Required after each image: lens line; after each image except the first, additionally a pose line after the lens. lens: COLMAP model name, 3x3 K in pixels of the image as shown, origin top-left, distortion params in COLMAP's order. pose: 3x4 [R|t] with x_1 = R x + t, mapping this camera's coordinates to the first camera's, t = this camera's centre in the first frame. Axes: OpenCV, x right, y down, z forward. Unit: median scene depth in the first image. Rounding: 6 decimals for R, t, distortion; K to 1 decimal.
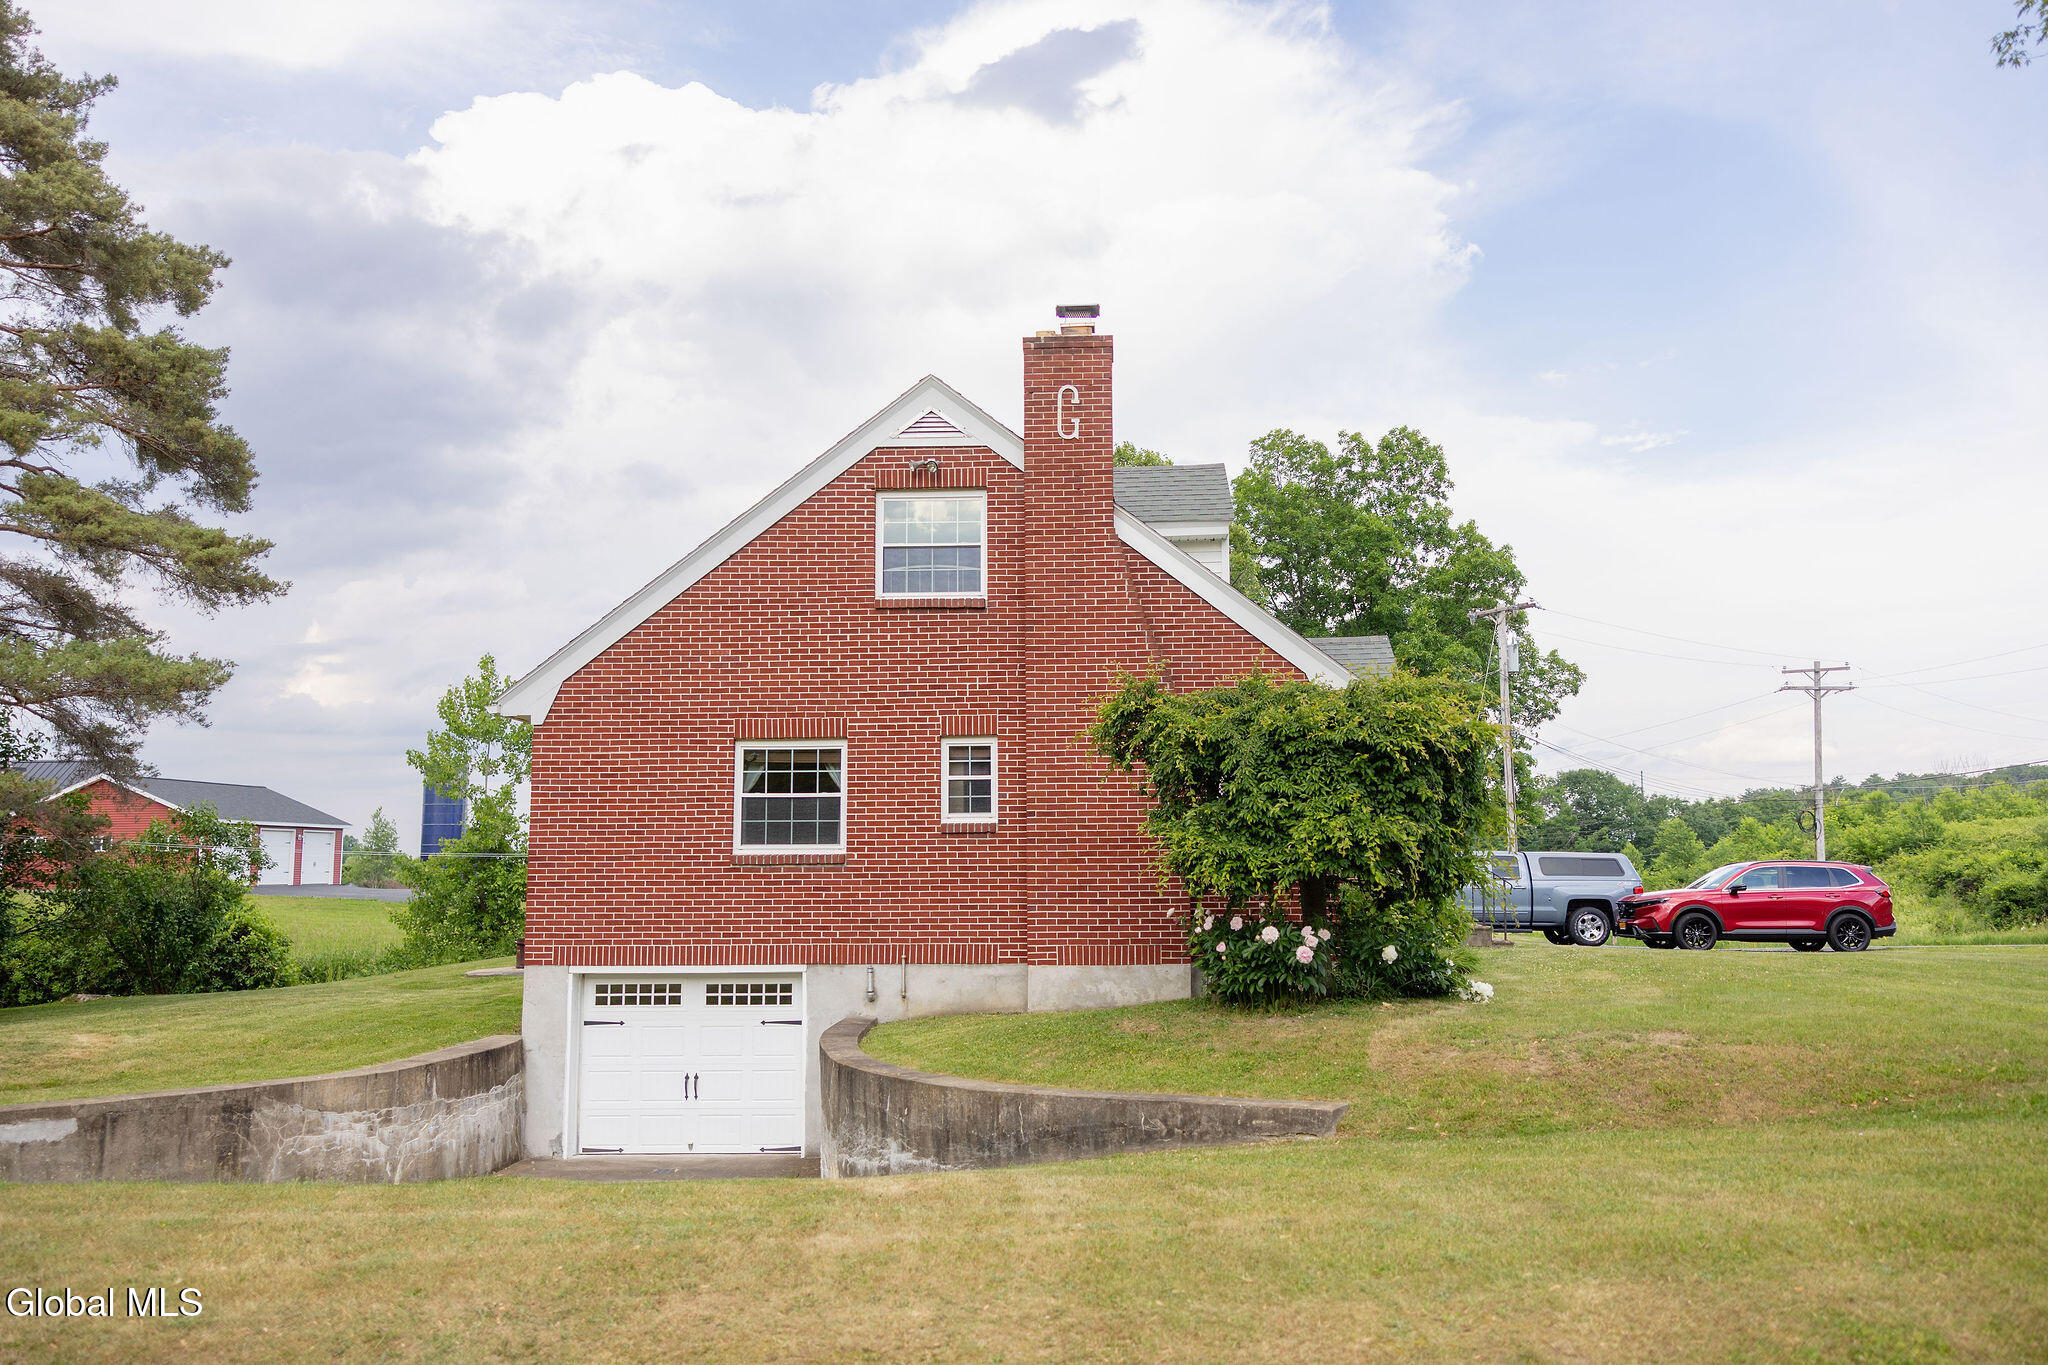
lens RADIAL K [[1649.1, 0, 1043.1], [0, 1649.1, 664.4], [0, 0, 1]] dist [0.006179, 0.001255]
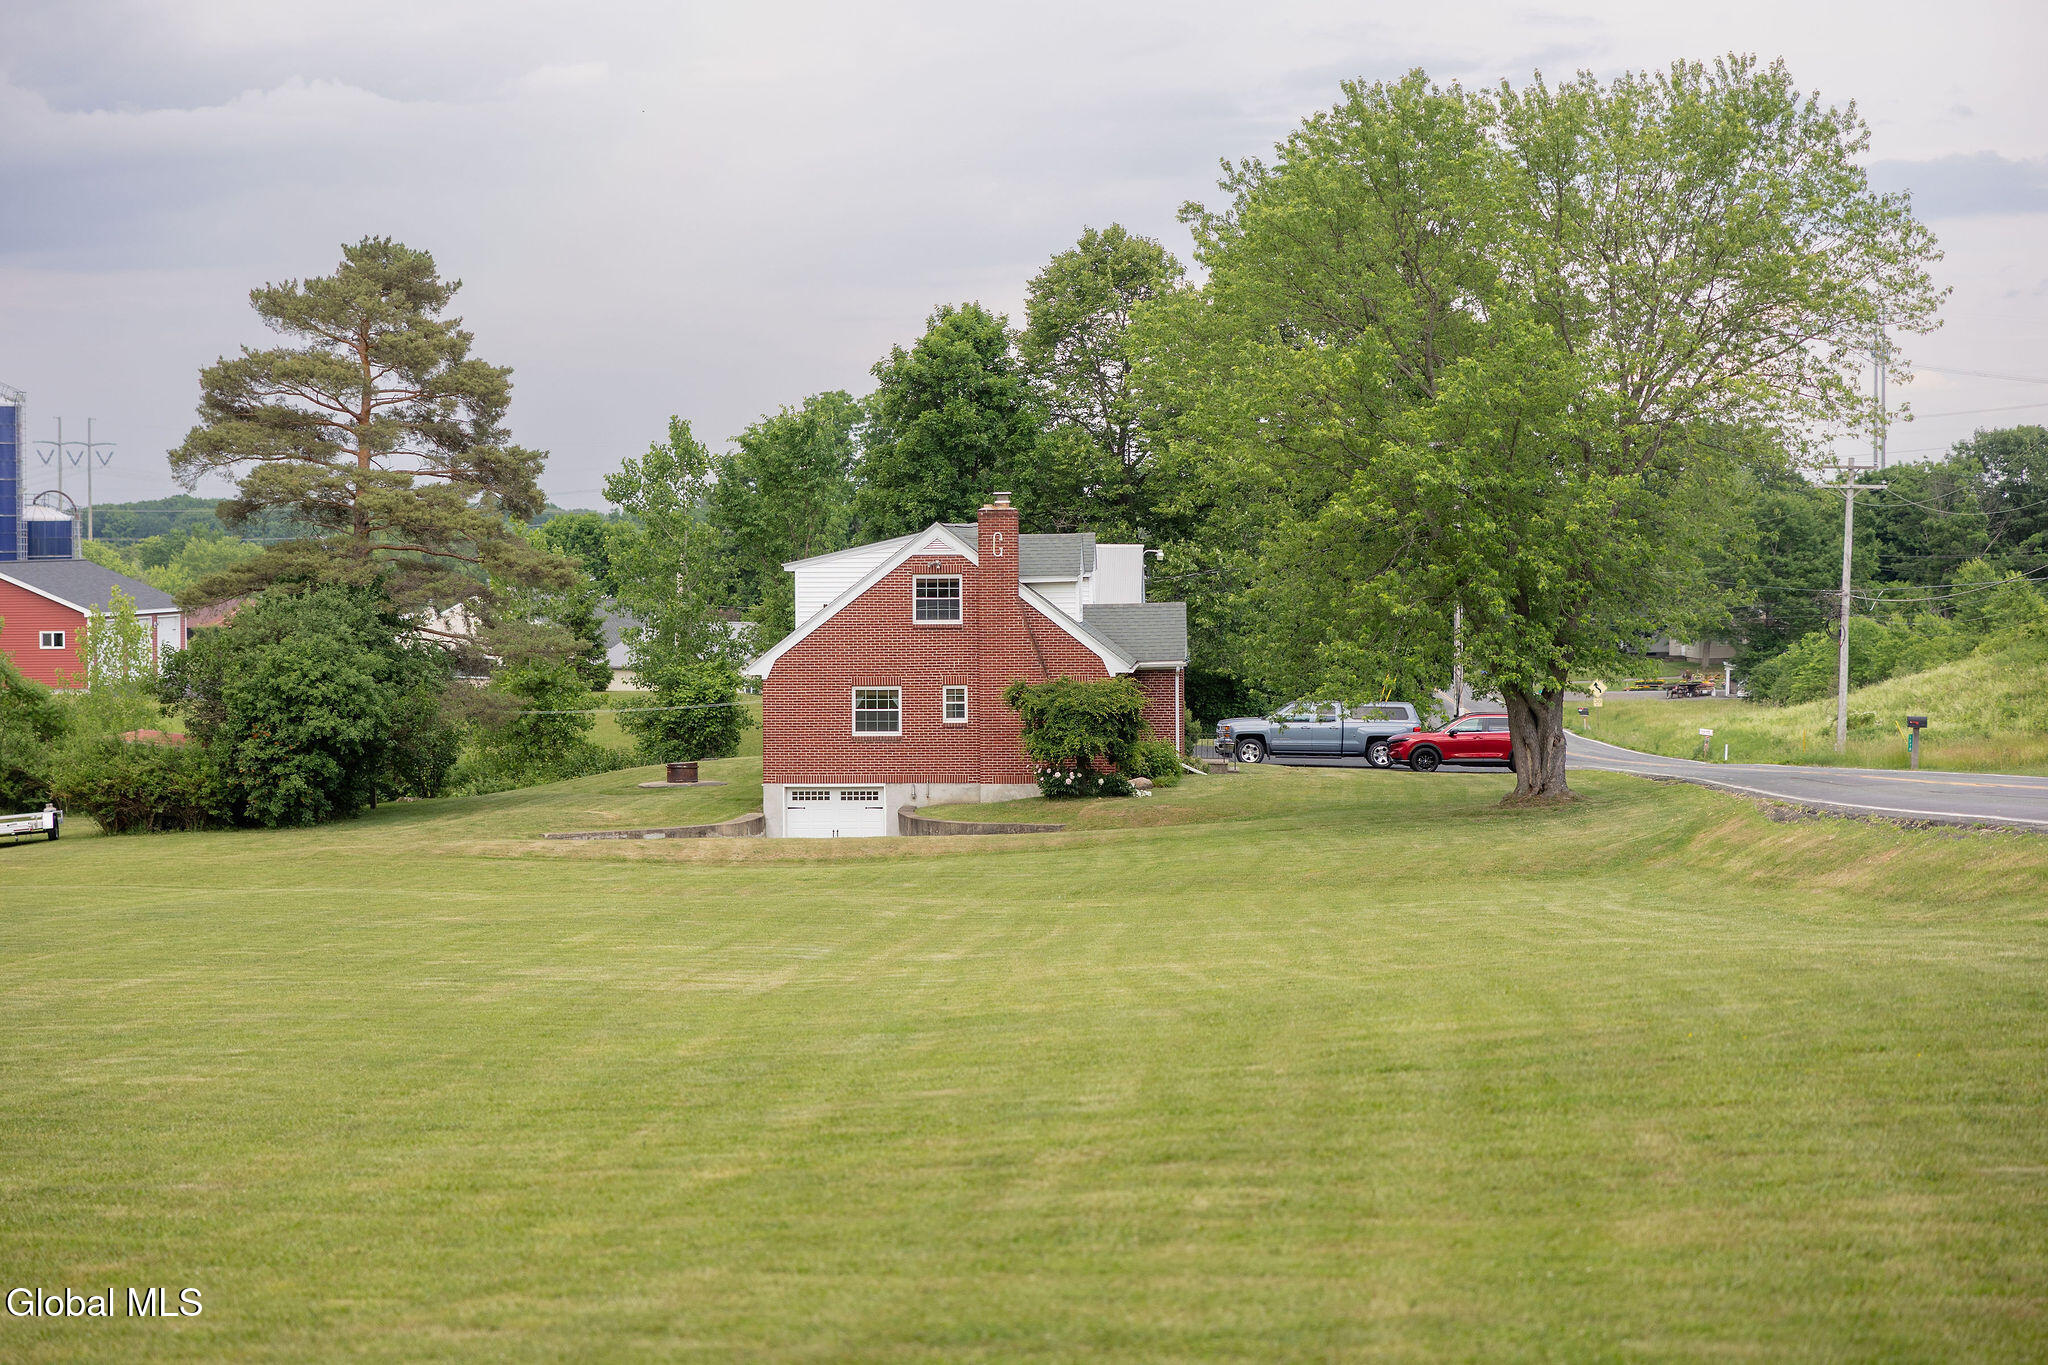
lens RADIAL K [[4140.0, 0, 1023.4], [0, 4140.0, 683.7], [0, 0, 1]] dist [-0.036093, 0.000000]
pose [[0.999706, 0.001524, -0.024206, 0.191553], [0.002441, 0.986638, 0.162912, -0.905549], [0.024131, -0.162924, 0.986344, -4.722262]]
